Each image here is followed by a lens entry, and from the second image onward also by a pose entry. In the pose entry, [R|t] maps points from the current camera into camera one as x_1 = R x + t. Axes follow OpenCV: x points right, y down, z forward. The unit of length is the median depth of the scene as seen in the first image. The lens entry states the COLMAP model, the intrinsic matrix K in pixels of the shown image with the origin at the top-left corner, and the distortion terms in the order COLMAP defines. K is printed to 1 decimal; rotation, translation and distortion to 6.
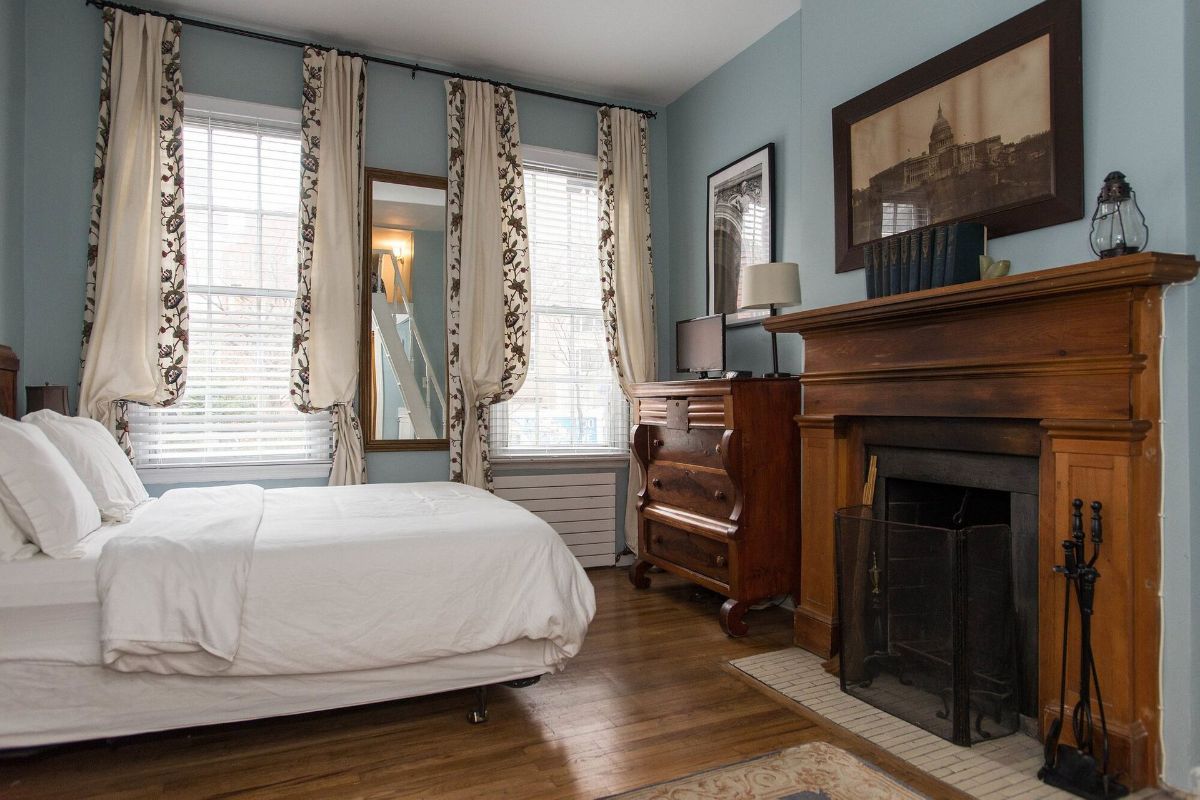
lens RADIAL K [[719.6, 0, 600.7], [0, 719.6, 399.8], [0, 0, 1]] dist [-0.011655, -0.002875]
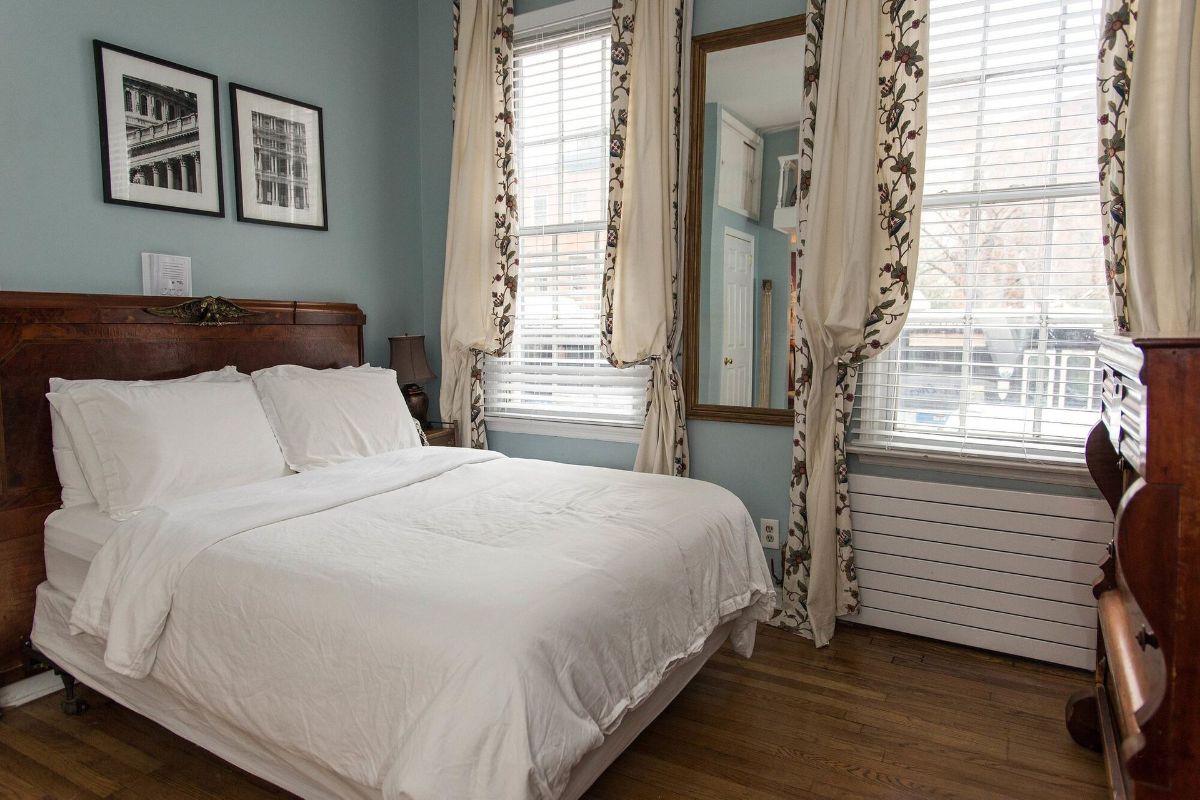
lens RADIAL K [[719.6, 0, 603.0], [0, 719.6, 407.8], [0, 0, 1]] dist [-0.011655, -0.002875]
pose [[0.575974, 0.093055, -0.812154, 0.245621], [0.003932, 0.993173, 0.116584, -0.029877], [0.817459, -0.070343, 0.571676, 0.457660]]
